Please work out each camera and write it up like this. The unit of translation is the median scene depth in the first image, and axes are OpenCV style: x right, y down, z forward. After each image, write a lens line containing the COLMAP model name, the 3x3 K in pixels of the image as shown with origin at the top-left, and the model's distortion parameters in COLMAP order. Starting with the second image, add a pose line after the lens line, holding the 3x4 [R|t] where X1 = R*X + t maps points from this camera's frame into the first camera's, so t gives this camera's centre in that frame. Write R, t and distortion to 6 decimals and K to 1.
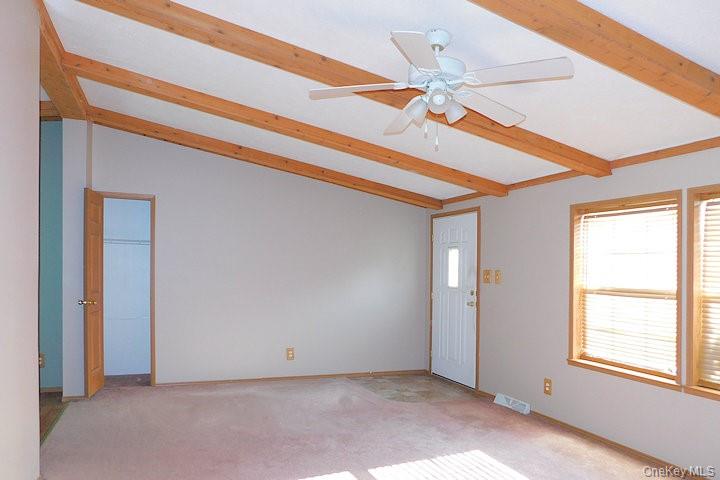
lens RADIAL K [[470.0, 0, 360.0], [0, 470.0, 240.0], [0, 0, 1]] dist [-0.009232, 0.001659]
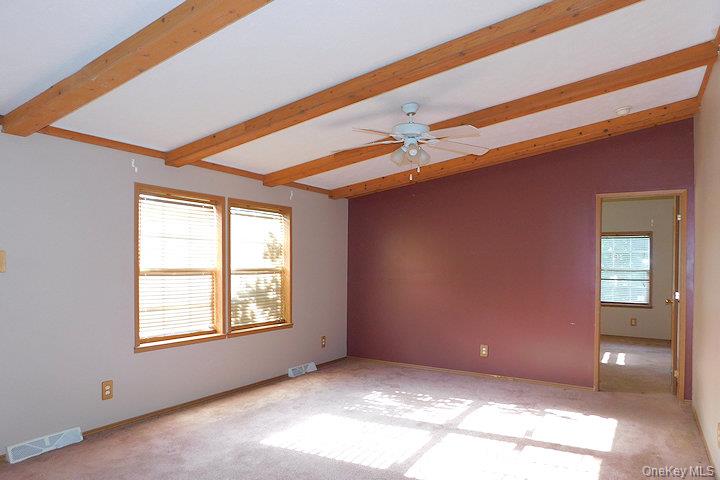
lens RADIAL K [[470.0, 0, 360.0], [0, 470.0, 240.0], [0, 0, 1]] dist [-0.009232, 0.001659]
pose [[-0.583679, 0.023963, 0.811631, -0.607097], [-0.057991, 0.995782, -0.071104, 0.085781], [-0.809911, -0.088569, -0.579827, 1.255543]]
